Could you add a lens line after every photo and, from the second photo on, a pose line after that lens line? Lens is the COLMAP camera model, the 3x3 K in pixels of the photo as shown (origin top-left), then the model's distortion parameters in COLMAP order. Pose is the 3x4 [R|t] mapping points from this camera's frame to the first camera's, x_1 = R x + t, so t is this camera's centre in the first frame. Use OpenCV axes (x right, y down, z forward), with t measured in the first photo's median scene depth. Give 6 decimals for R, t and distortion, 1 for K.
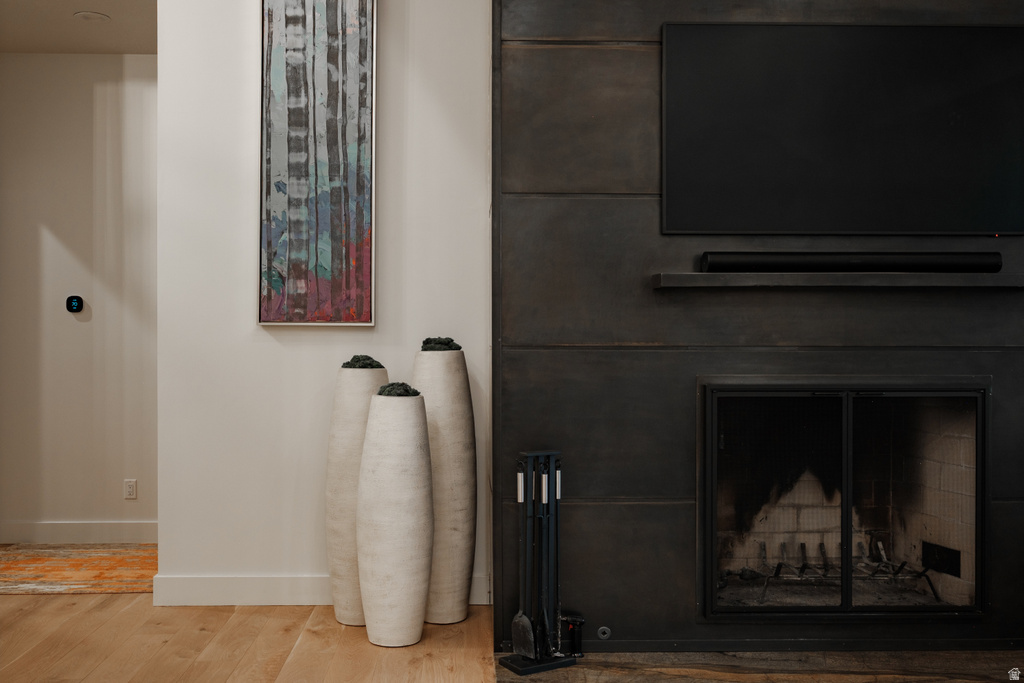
lens RADIAL K [[977.0, 0, 486.4], [0, 977.0, 349.5], [0, 0, 1]] dist [-0.001826, 0.000000]
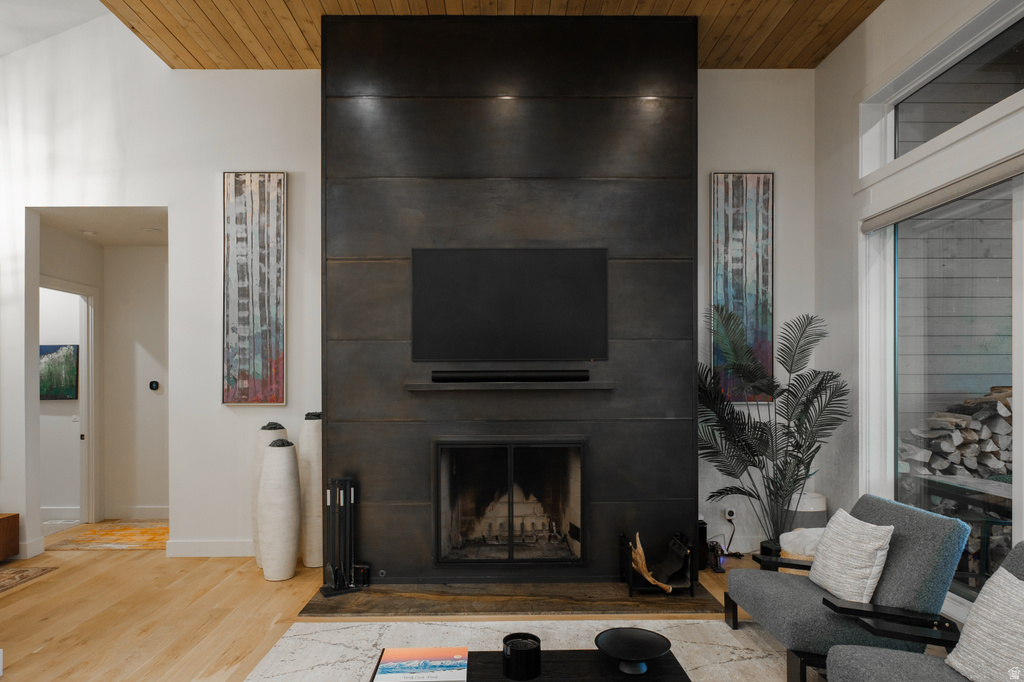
lens RADIAL K [[601.8, 0, 507.3], [0, 601.8, 380.2], [0, 0, 1]] dist [-0.000960, 0.000400]
pose [[0.999933, -0.005698, -0.010067, 0.316383], [0.005658, 0.999976, -0.004016, -0.063889], [0.010090, 0.003958, 0.999941, -0.131558]]
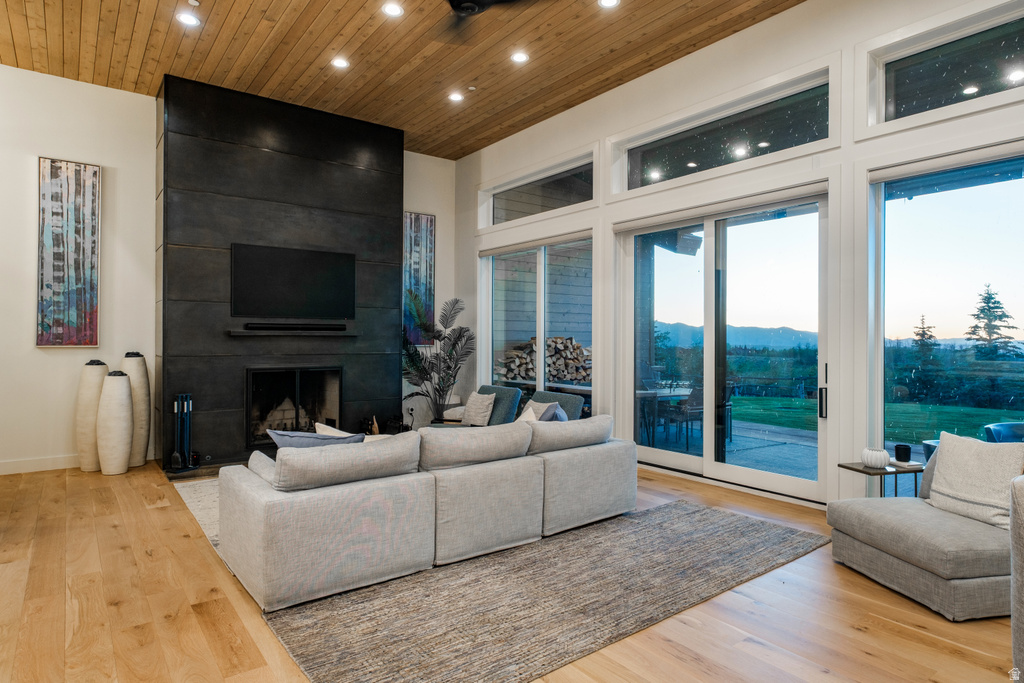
lens RADIAL K [[588.3, 0, 511.1], [0, 588.3, 335.2], [0, 0, 1]] dist [0.001813, 0.002157]
pose [[0.813264, 0.004703, 0.581877, -0.133201], [0.000853, 0.999957, -0.009275, -0.038374], [-0.581895, 0.008039, 0.813224, -0.745667]]
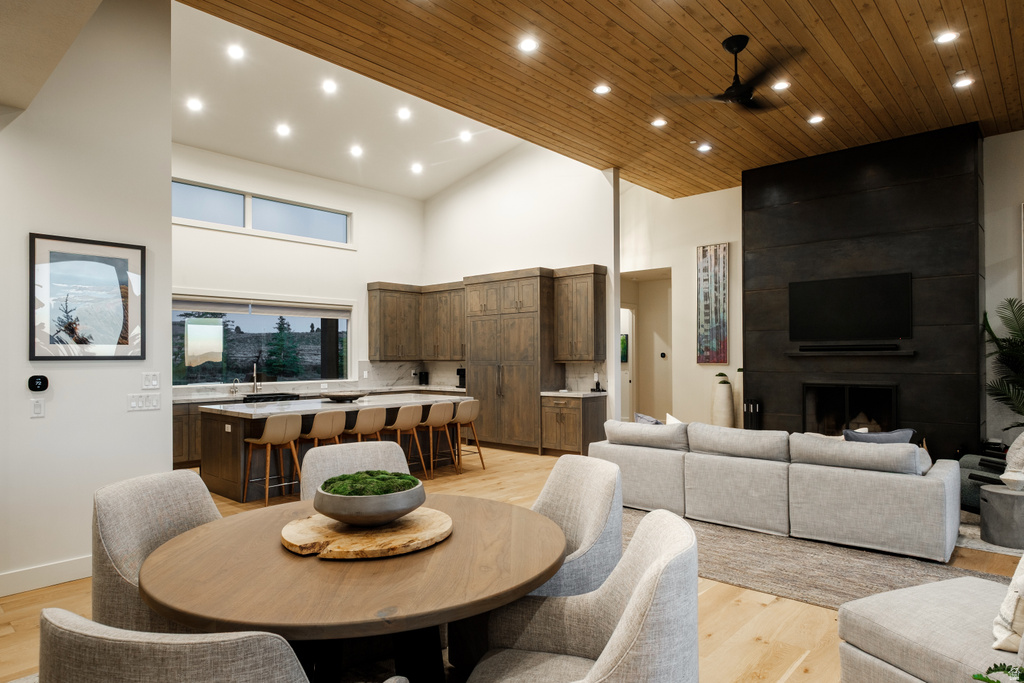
lens RADIAL K [[608.1, 0, 496.4], [0, 608.1, 350.0], [0, 0, 1]] dist [-0.000492, 0.001139]
pose [[0.709927, -0.013336, -0.704149, 0.839581], [0.002635, 0.999864, -0.016279, -0.042236], [0.704271, 0.009701, 0.709865, -1.150800]]
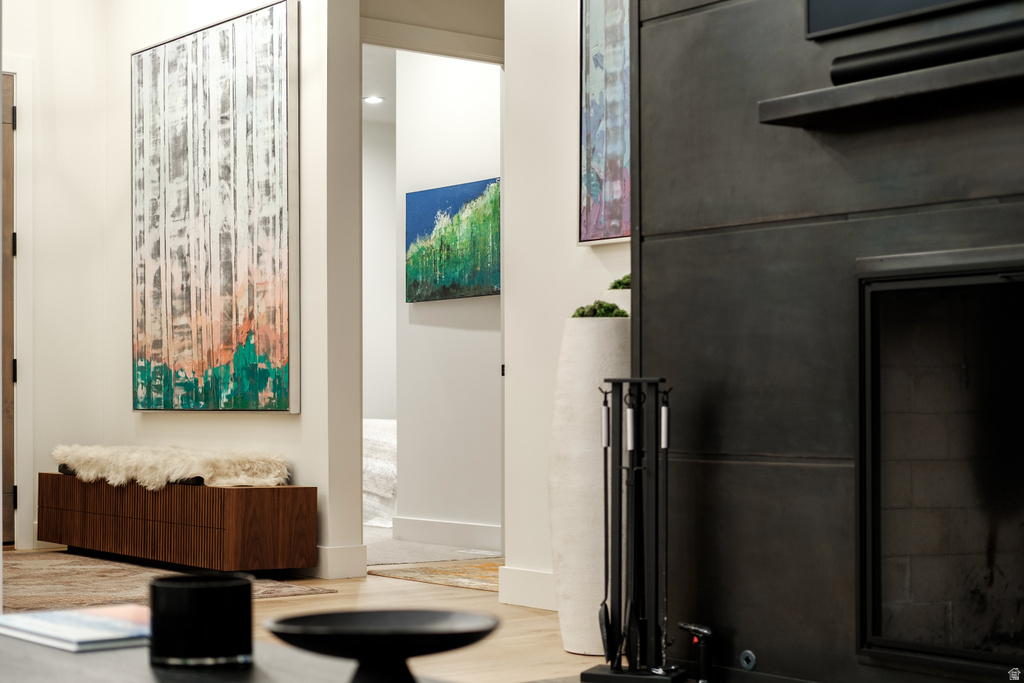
lens RADIAL K [[1712.6, 0, 515.5], [0, 1712.6, 405.7], [0, 0, 1]] dist [-0.056141, 0.000000]
pose [[0.611957, -0.002481, -0.790887, 0.792701], [0.002232, 0.999997, -0.001410, 0.101487], [0.790888, -0.000903, 0.611960, 0.142343]]
